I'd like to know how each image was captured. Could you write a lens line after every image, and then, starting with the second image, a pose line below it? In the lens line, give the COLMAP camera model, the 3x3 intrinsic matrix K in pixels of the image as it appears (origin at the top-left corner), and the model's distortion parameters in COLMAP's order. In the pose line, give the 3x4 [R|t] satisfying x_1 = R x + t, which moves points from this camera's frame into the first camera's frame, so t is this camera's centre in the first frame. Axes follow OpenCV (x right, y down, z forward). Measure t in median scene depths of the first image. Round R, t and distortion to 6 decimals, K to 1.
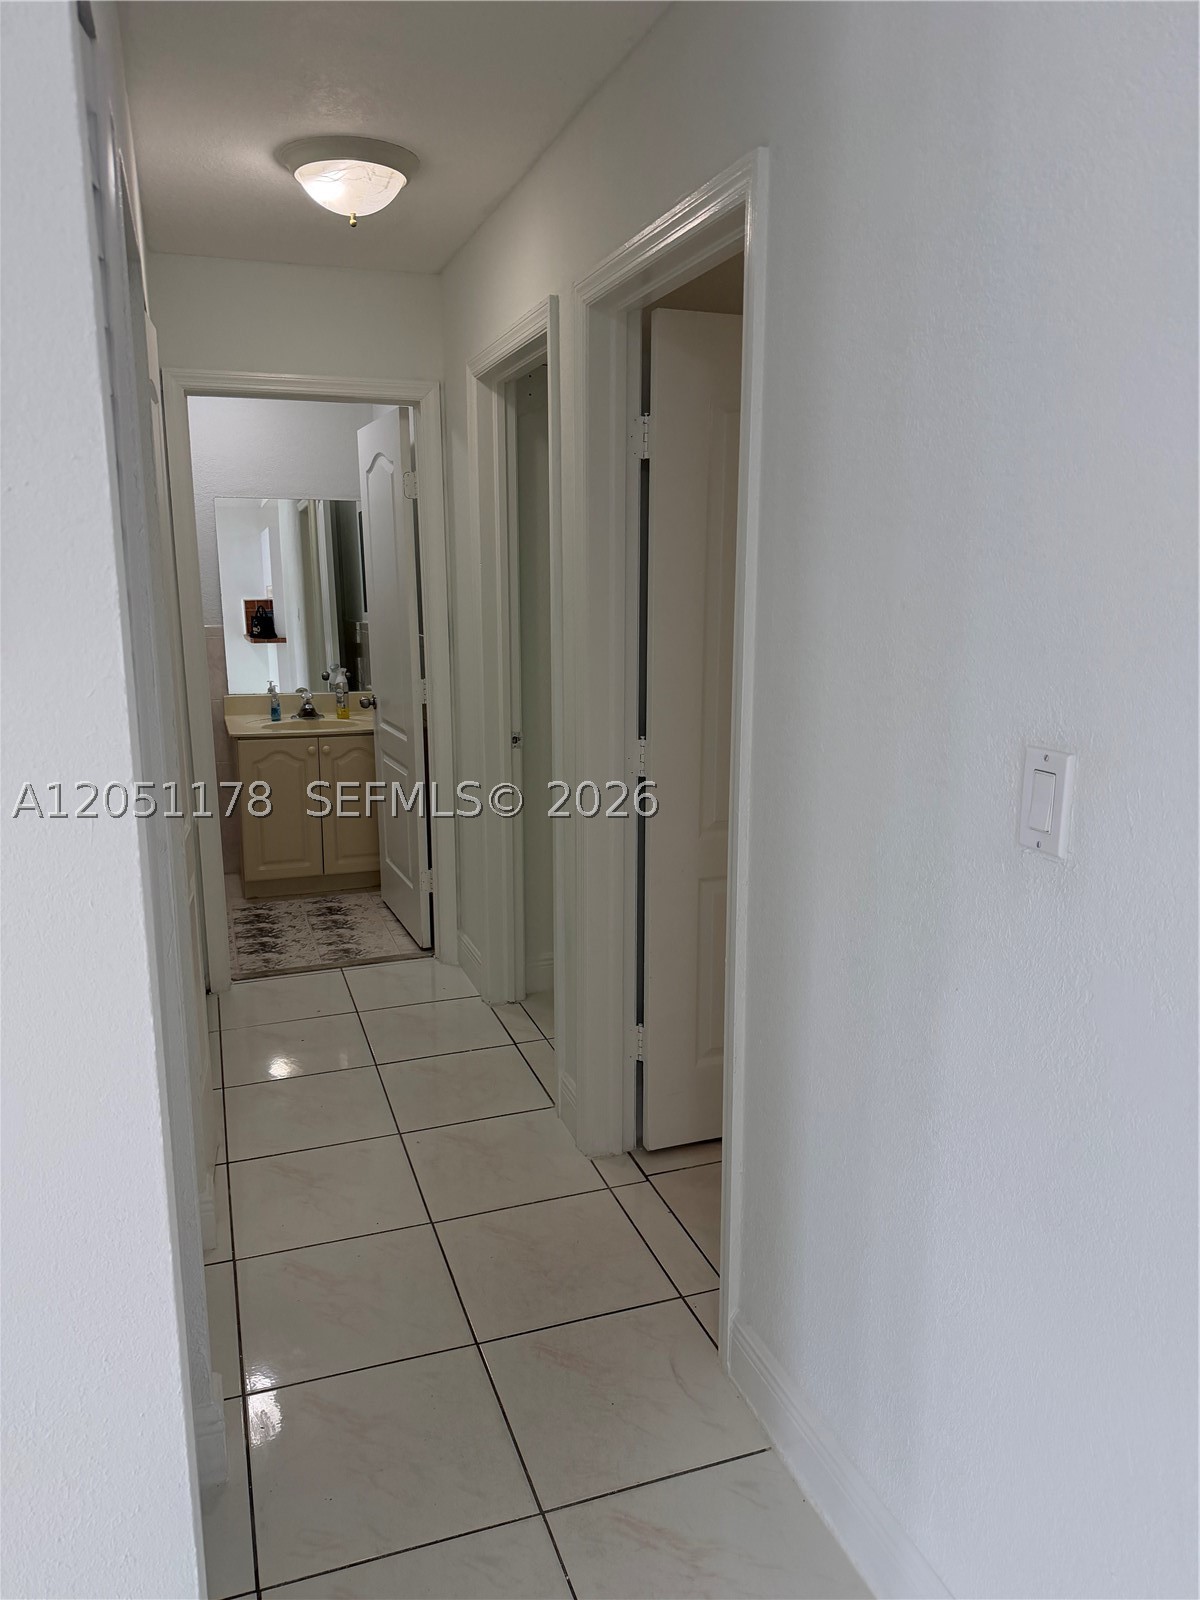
lens RADIAL K [[1116.5, 0, 598.3], [0, 1116.5, 810.1], [0, 0, 1]] dist [0.174569, -0.310623]
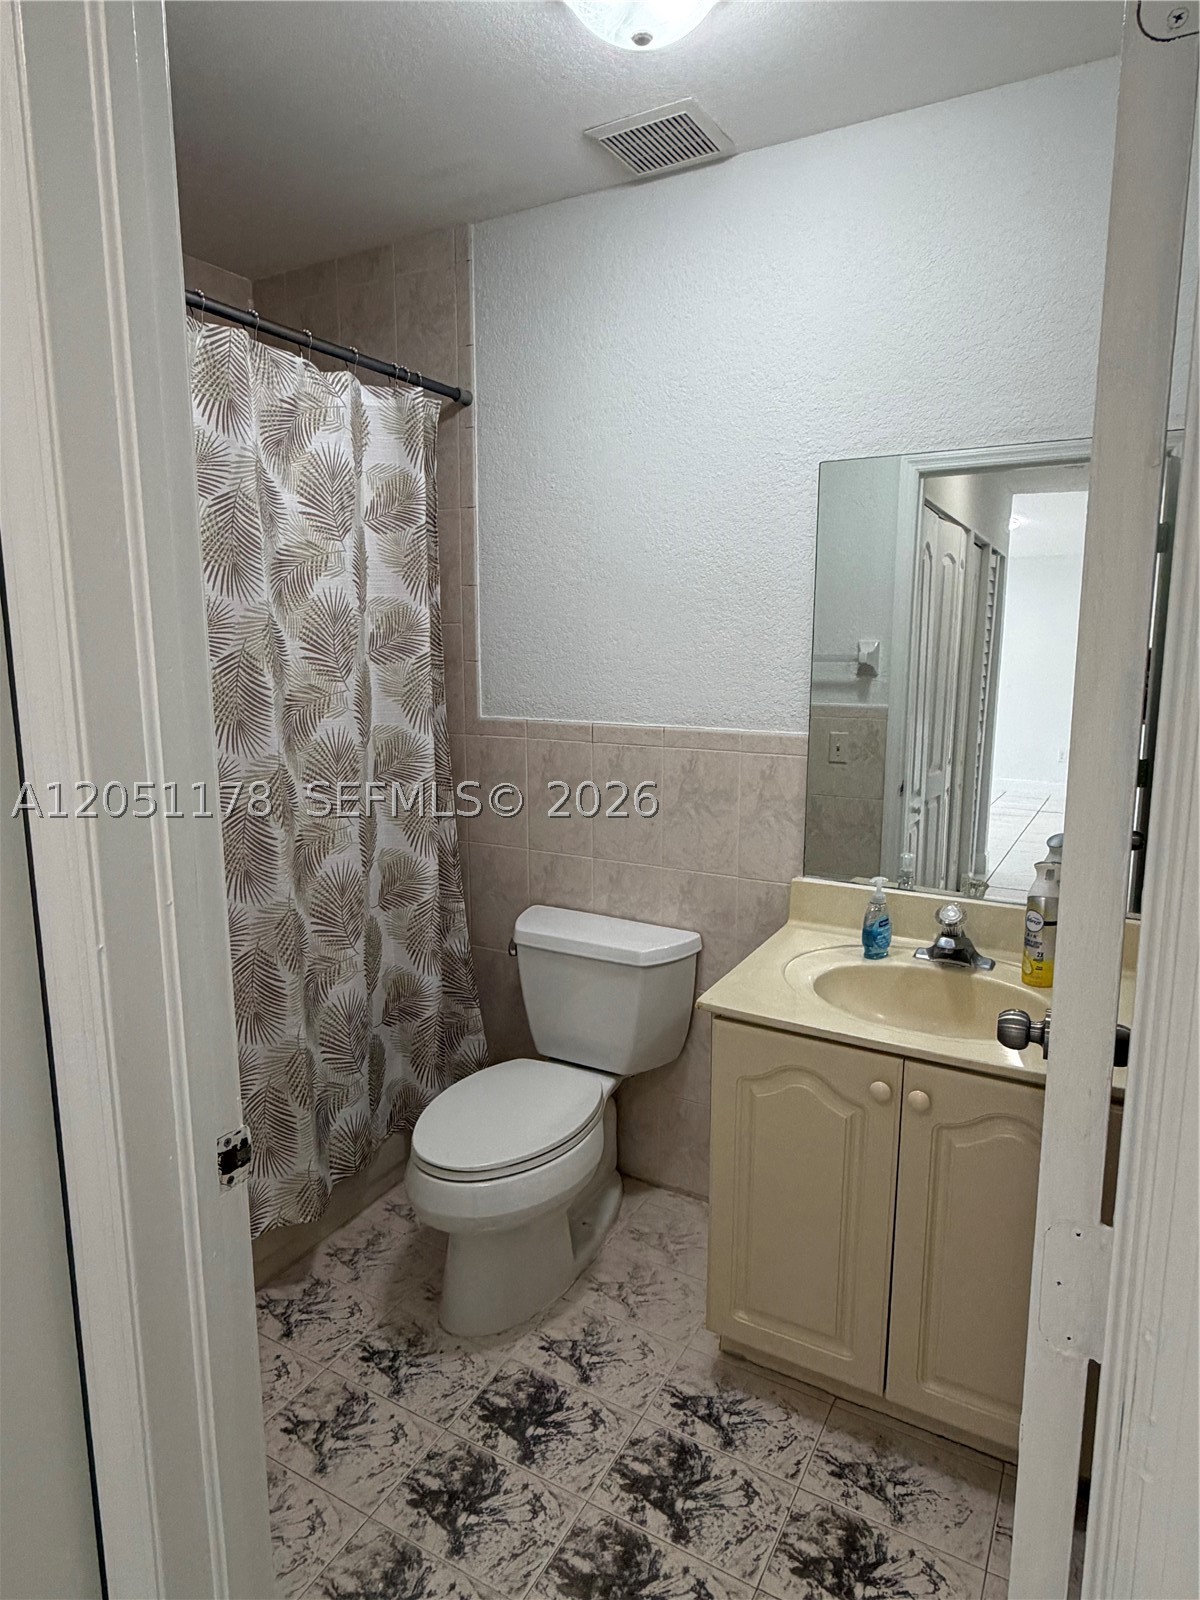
lens RADIAL K [[965.7, 0, 594.5], [0, 965.7, 796.7], [0, 0, 1]] dist [0.002197, 0.001507]
pose [[0.657876, 0.122435, -0.743108, -0.091386], [-0.161219, 0.986719, 0.019844, -0.138075], [0.735668, 0.106748, 0.668877, 0.703089]]
